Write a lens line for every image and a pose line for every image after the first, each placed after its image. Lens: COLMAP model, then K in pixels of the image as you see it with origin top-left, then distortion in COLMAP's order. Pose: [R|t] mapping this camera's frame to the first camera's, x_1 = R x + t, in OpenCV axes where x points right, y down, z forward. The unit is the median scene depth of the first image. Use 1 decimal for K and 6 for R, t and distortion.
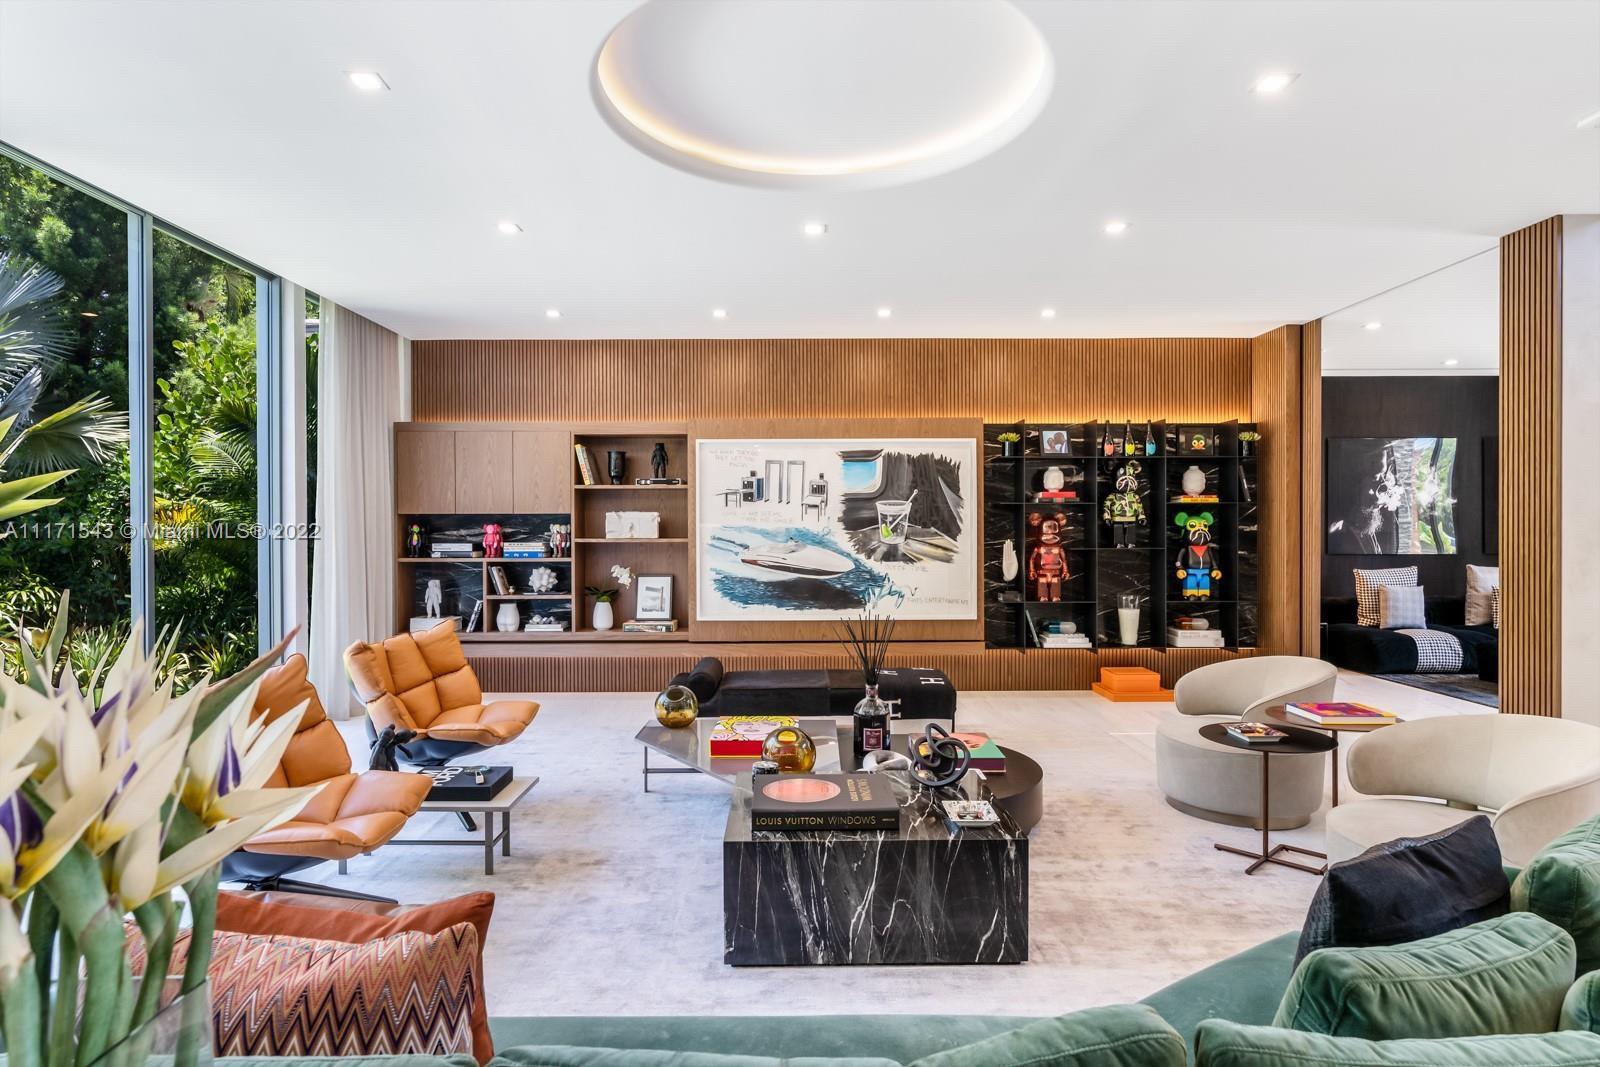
lens RADIAL K [[989.5, 0, 800.0], [0, 989.5, 533.5], [0, 0, 1]] dist [-0.050838, -0.000947]
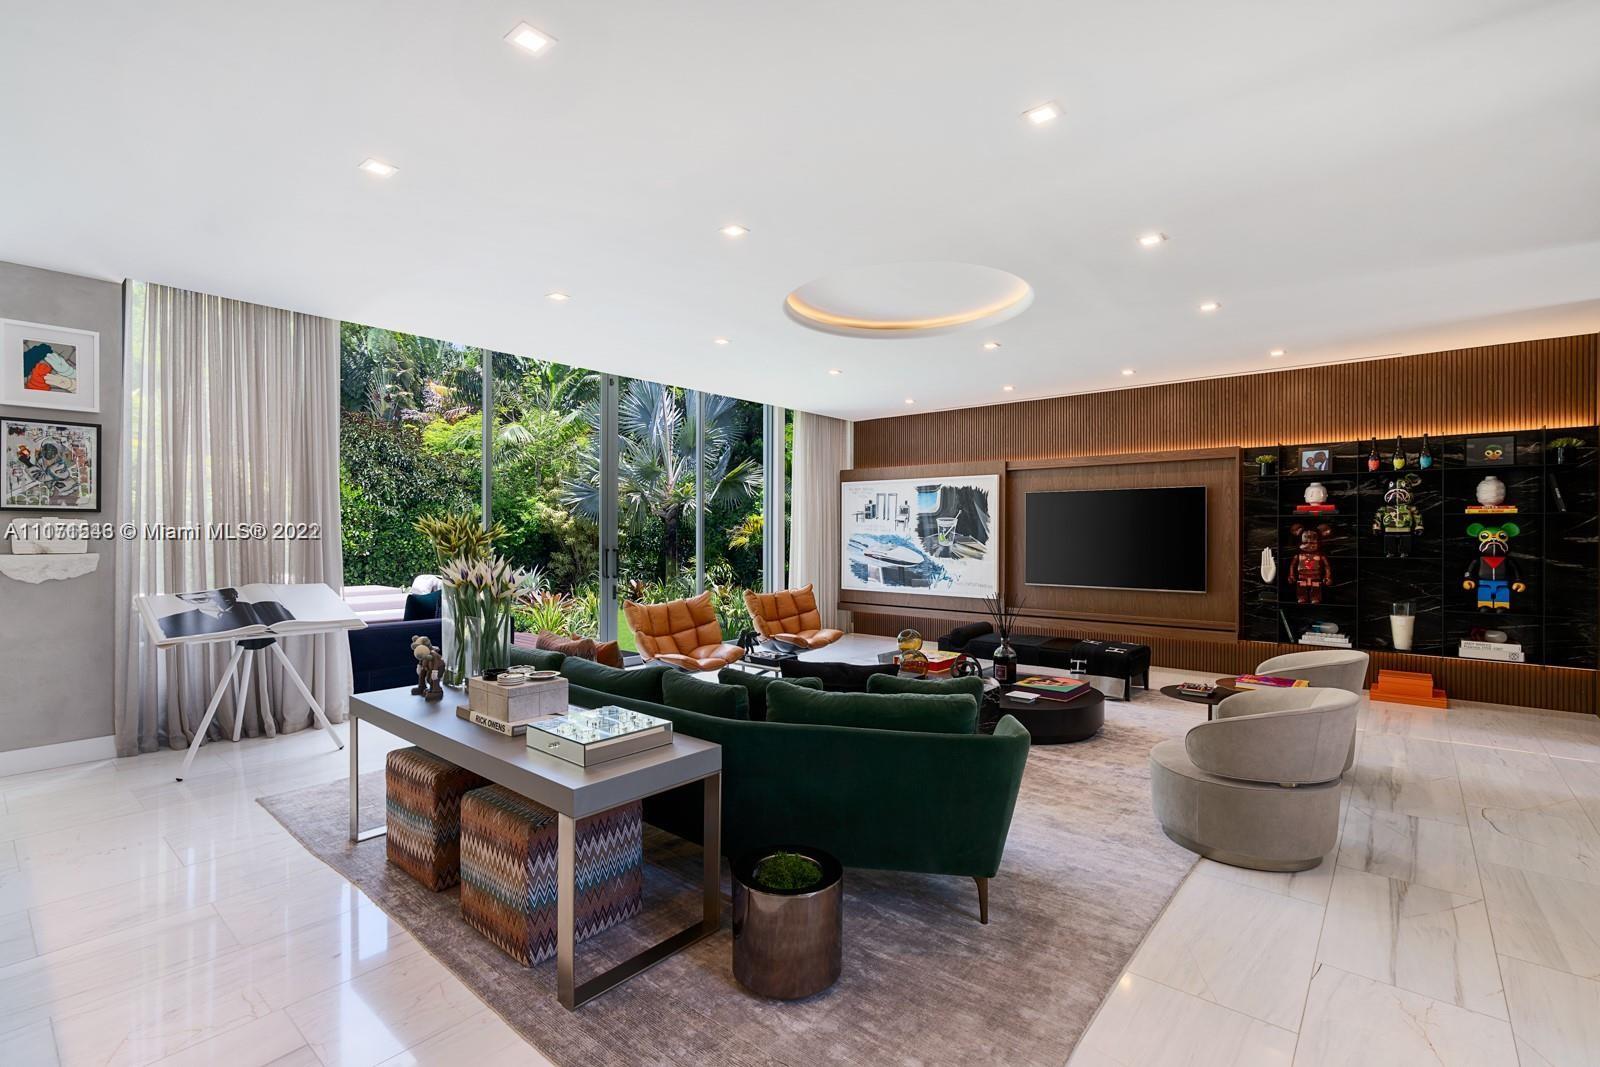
lens RADIAL K [[720.3, 0, 800.0], [0, 720.3, 533.5], [0, 0, 1]] dist [-0.001257, -0.000431]
pose [[0.774668, 0.007717, -0.632321, 0.609175], [-0.011105, 0.999937, -0.001401, -0.004707], [0.632271, 0.008107, 0.774705, -0.002881]]
